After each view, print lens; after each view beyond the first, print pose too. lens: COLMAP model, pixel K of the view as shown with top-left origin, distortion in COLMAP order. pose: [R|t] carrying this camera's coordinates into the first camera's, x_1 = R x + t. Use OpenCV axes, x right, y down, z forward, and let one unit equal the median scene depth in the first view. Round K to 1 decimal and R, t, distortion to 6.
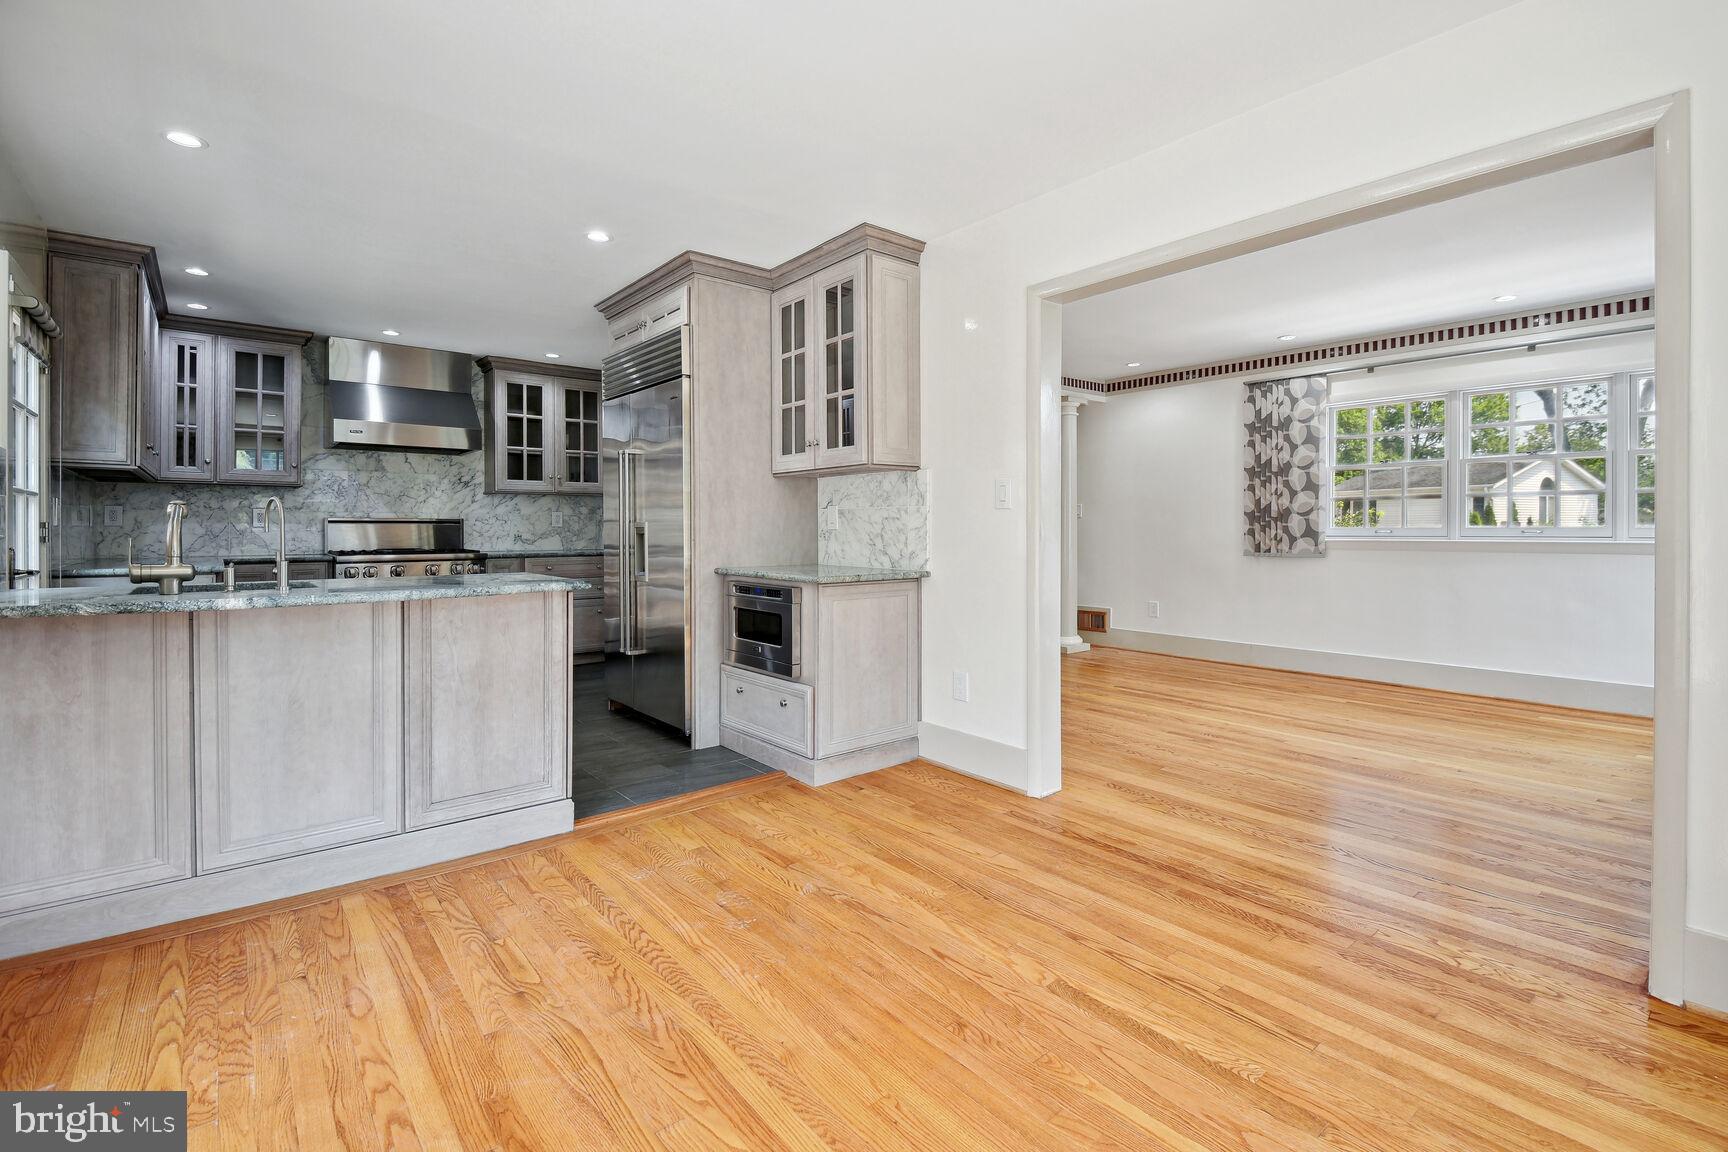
lens RADIAL K [[791.1, 0, 865.3], [0, 791.1, 535.6], [0, 0, 1]] dist [-0.002814, -0.005612]
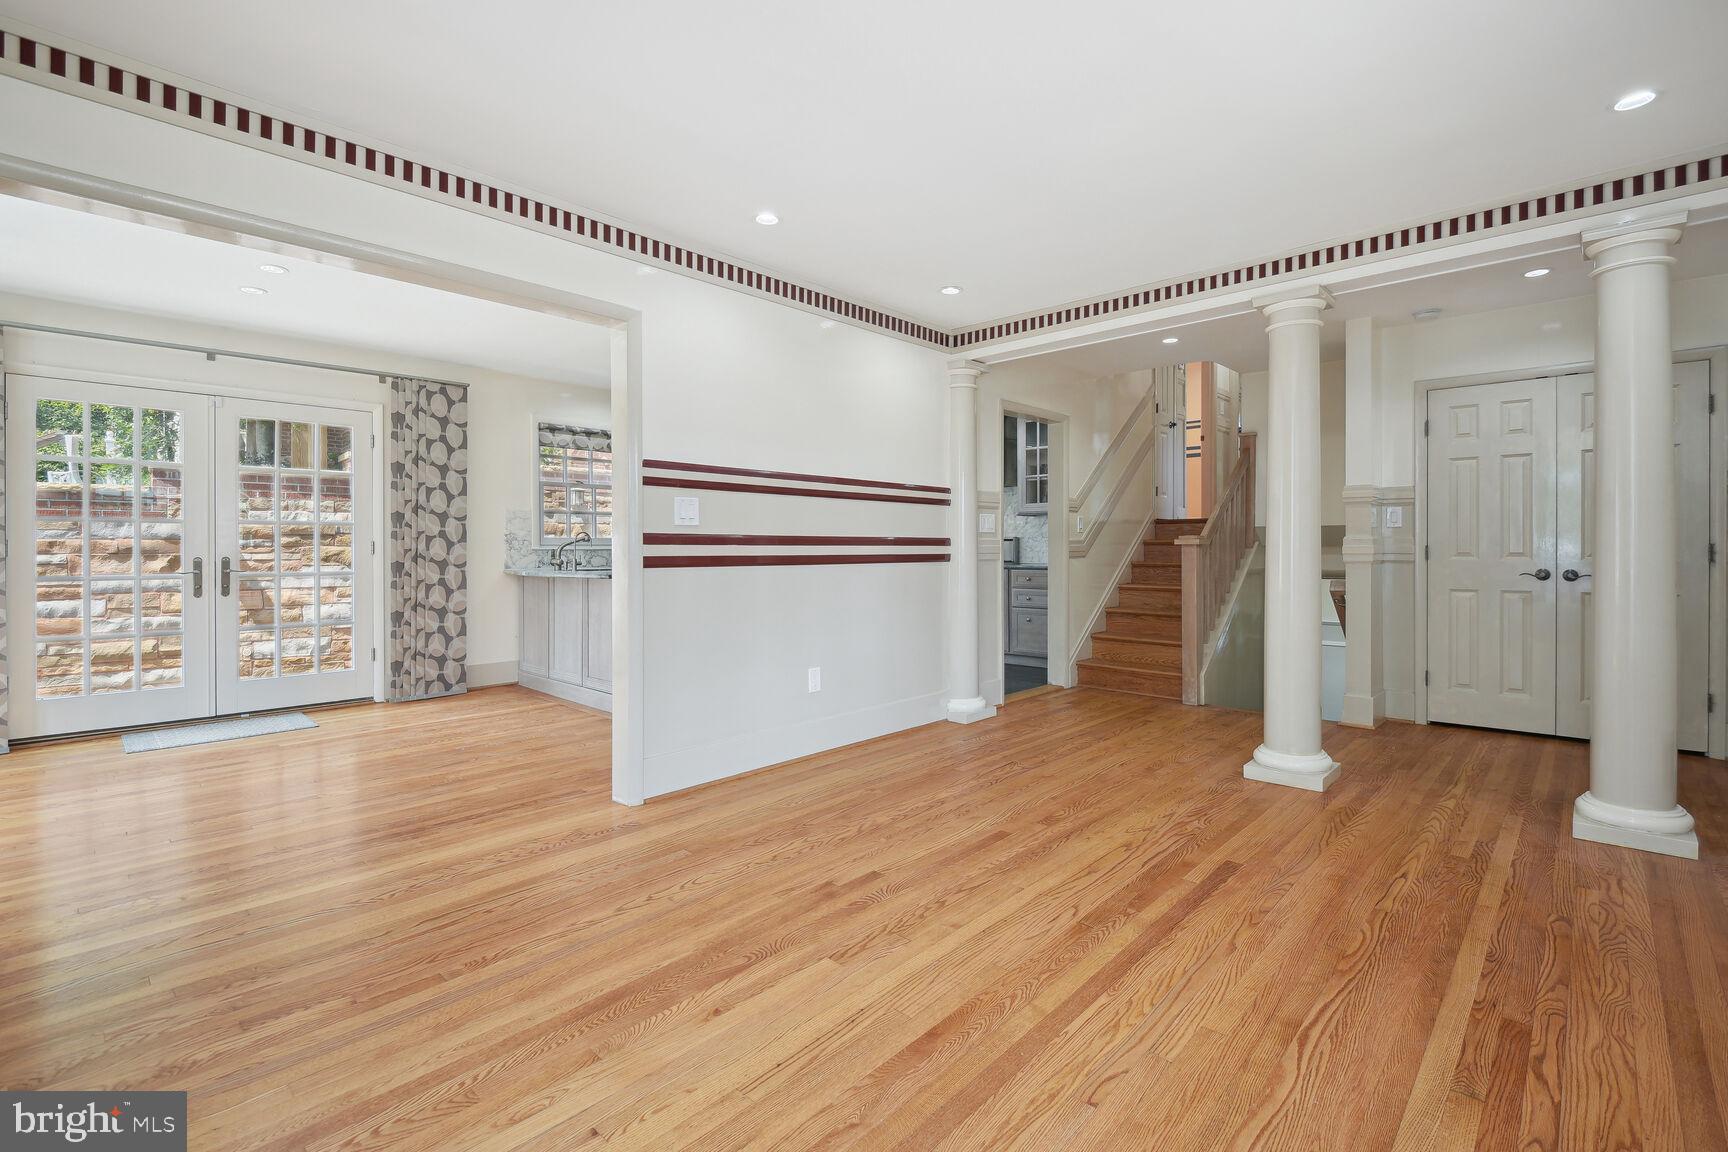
lens RADIAL K [[791.1, 0, 891.9], [0, 791.1, 555.5], [0, 0, 1]] dist [-0.002814, -0.005612]
pose [[0.132756, 0.011740, -0.991079, 0.852592], [-0.007695, 0.999912, 0.010814, -0.005722], [0.991119, 0.006191, 0.132834, 0.797582]]
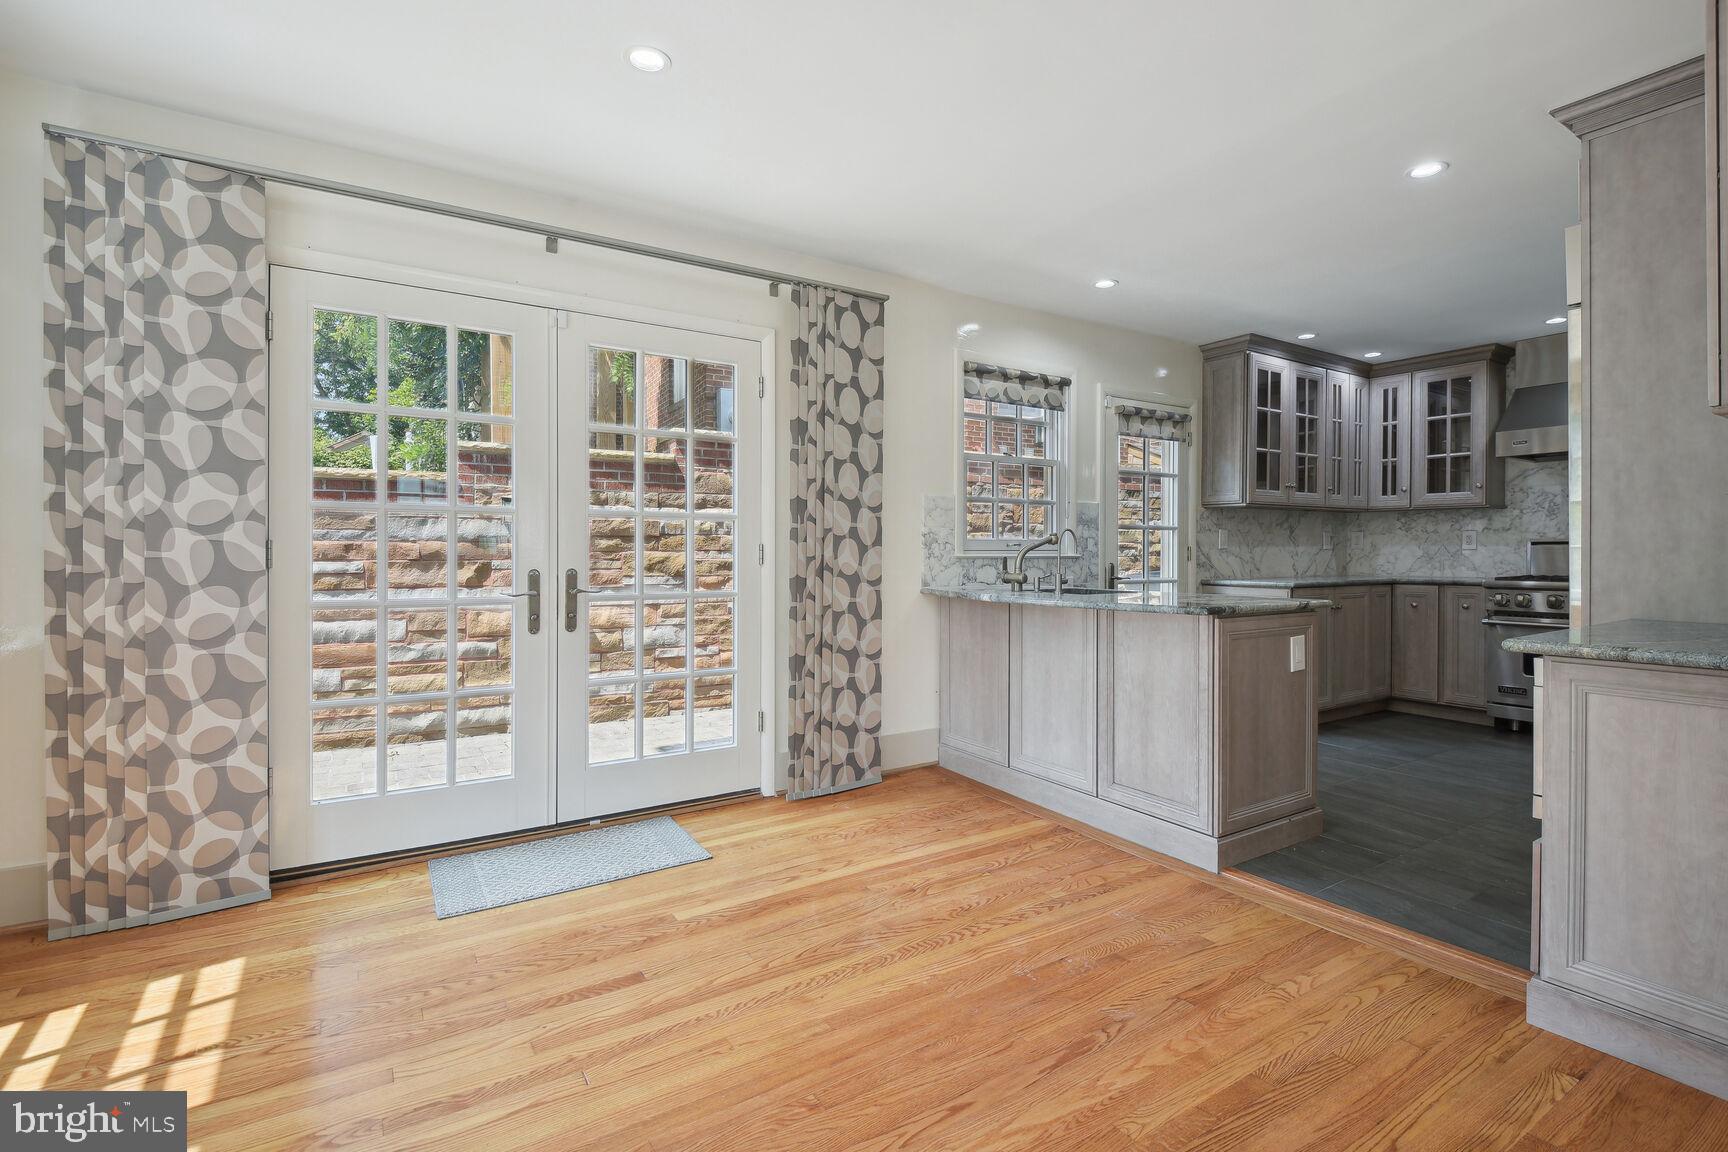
lens RADIAL K [[791.1, 0, 883.9], [0, 791.1, 557.9], [0, 0, 1]] dist [-0.002814, -0.005612]
pose [[-0.106767, 0.009211, -0.994241, 0.341919], [-0.009123, 0.999906, 0.010243, -0.003808], [0.994242, 0.010164, -0.106673, 0.402049]]
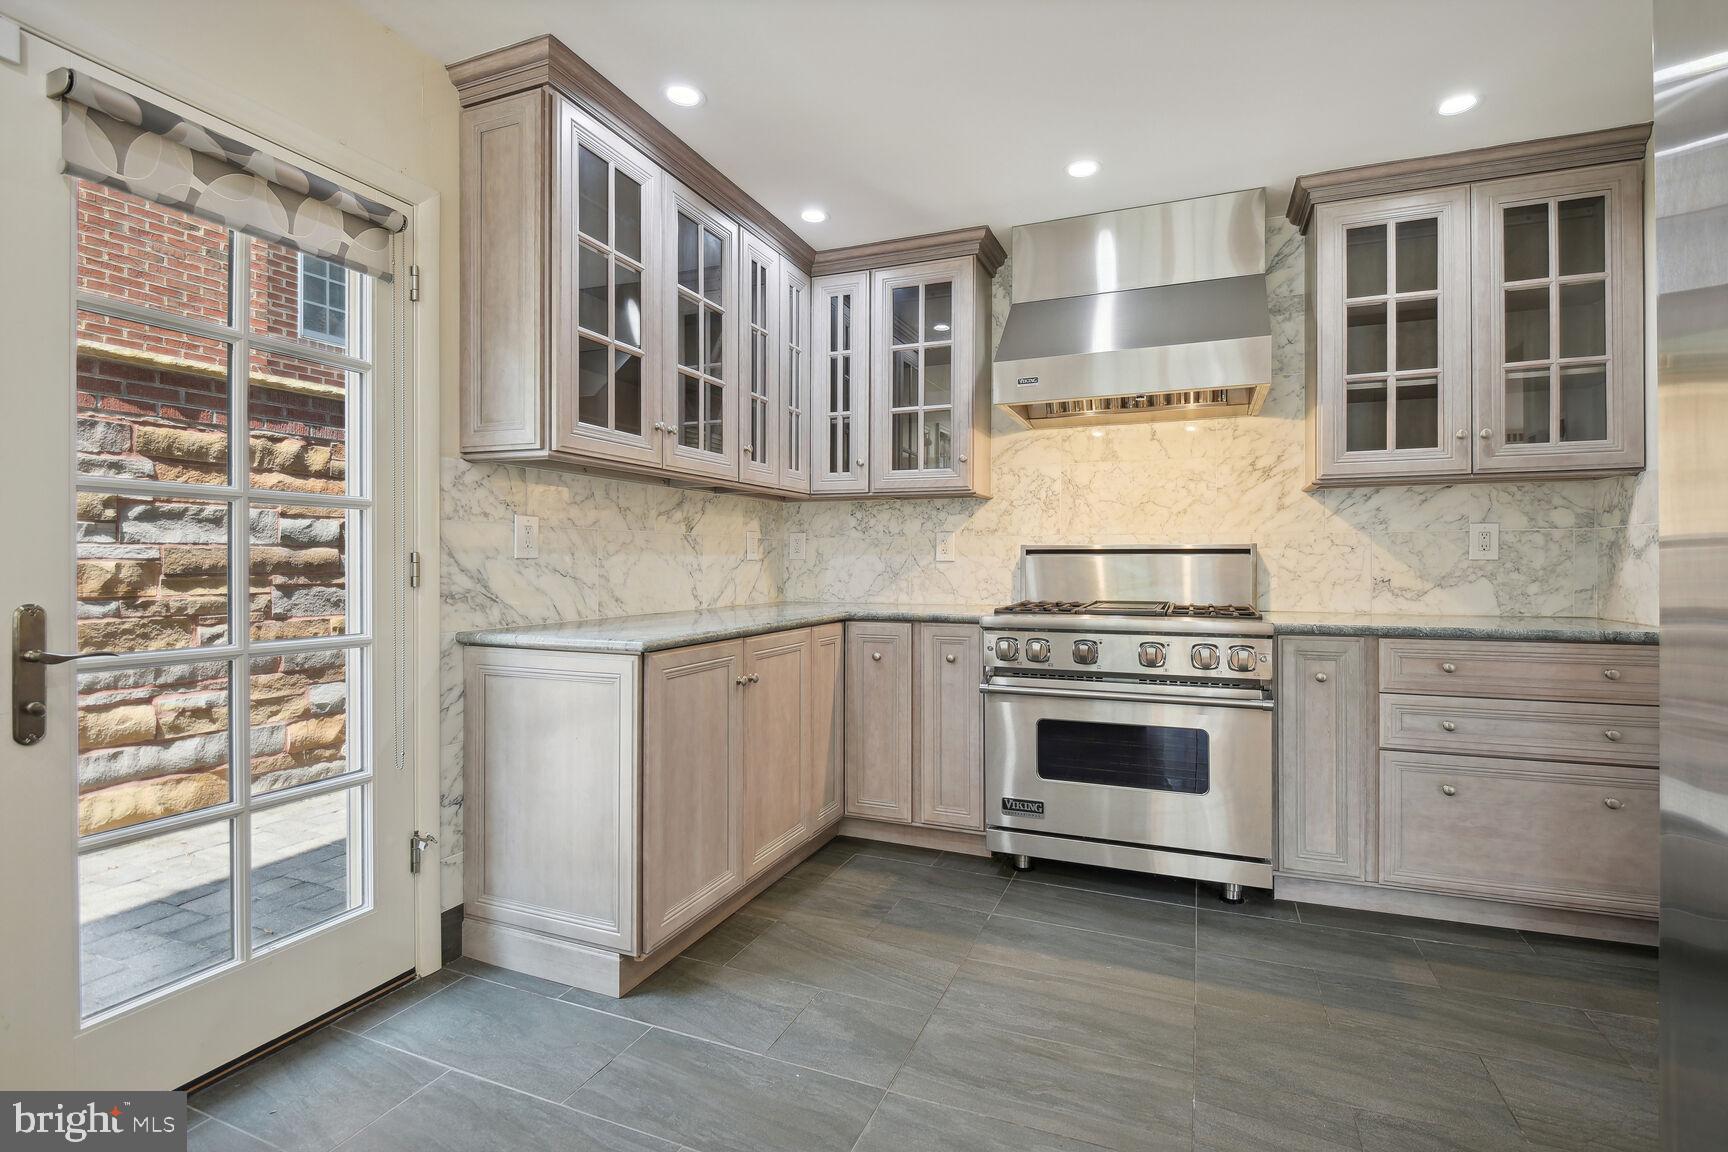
lens RADIAL K [[791.1, 0, 883.0], [0, 791.1, 566.3], [0, 0, 1]] dist [-0.002814, -0.005612]
pose [[0.490071, 0.004450, -0.871671, -0.245090], [-0.008618, 0.999963, 0.000260, -0.006689], [0.871640, 0.007384, 0.490091, 0.698146]]
